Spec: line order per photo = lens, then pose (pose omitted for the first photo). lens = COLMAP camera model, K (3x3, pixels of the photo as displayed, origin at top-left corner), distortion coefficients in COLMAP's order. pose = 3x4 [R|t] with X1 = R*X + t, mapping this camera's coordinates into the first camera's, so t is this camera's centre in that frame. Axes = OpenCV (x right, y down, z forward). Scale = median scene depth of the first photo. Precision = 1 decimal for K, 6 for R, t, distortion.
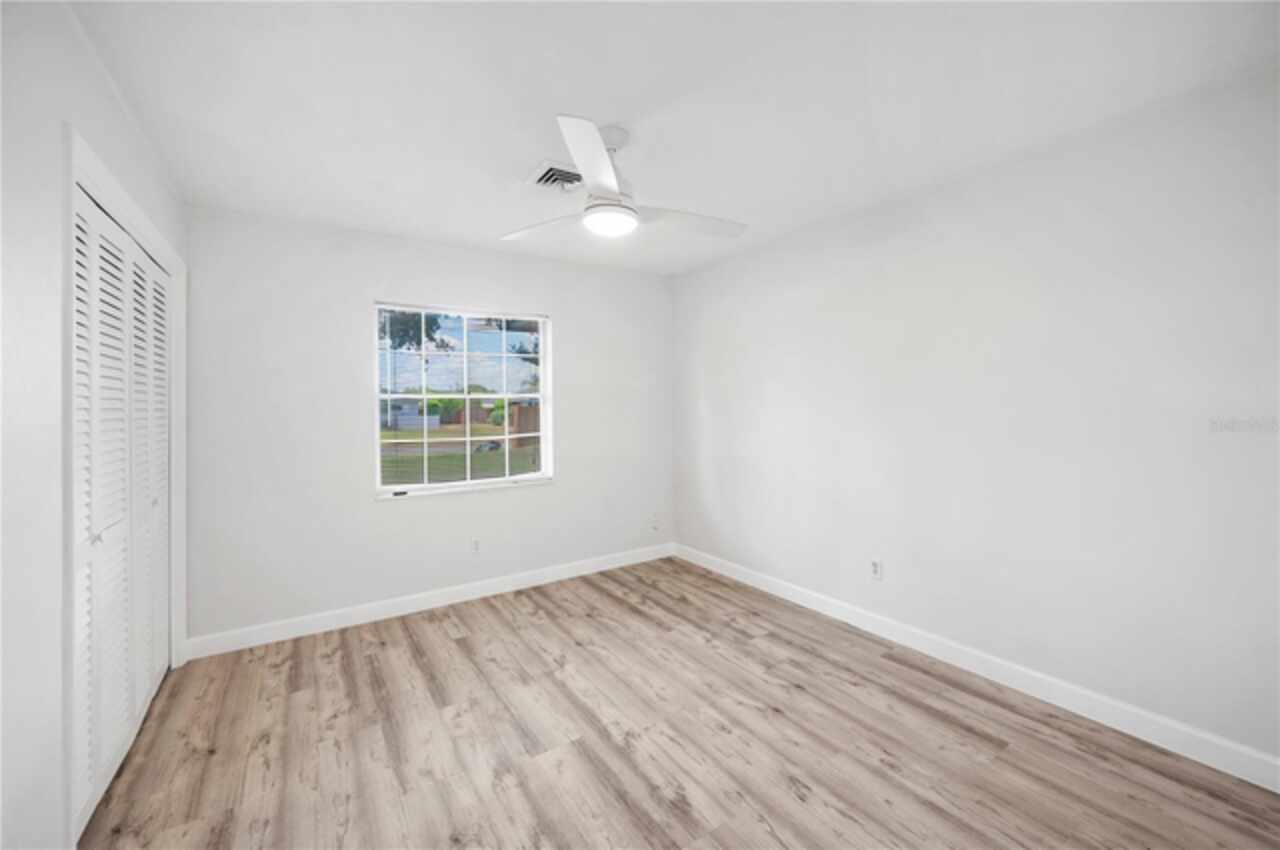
lens RADIAL K [[511.2, 0, 639.1], [0, 511.2, 414.7], [0, 0, 1]] dist [0.010314, 0.000266]
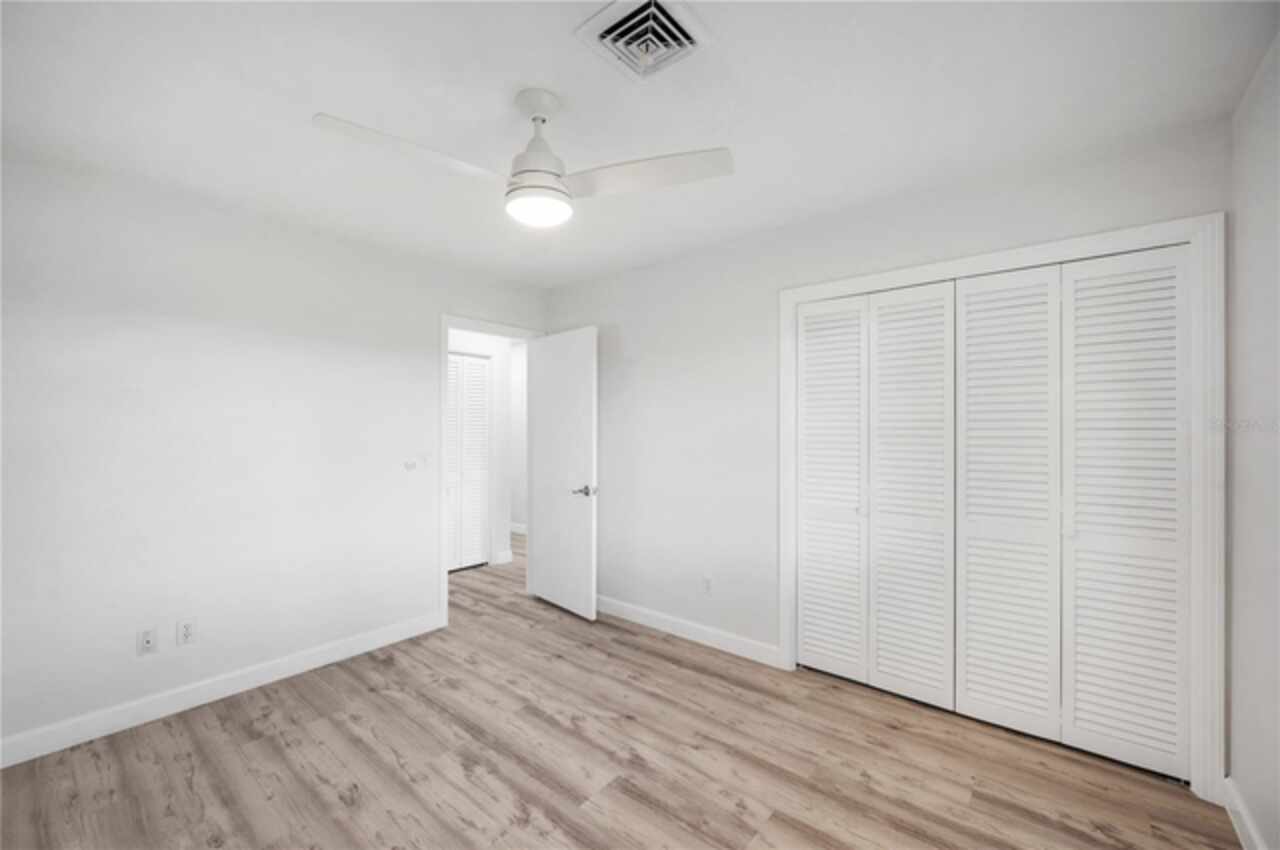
lens RADIAL K [[511.2, 0, 632.0], [0, 511.2, 426.8], [0, 0, 1]] dist [0.010314, 0.000266]
pose [[-0.955952, 0.013397, -0.293218, 0.053877], [0.009725, 0.999855, 0.013976, -0.036000], [0.293362, 0.010509, -0.955944, 1.996794]]
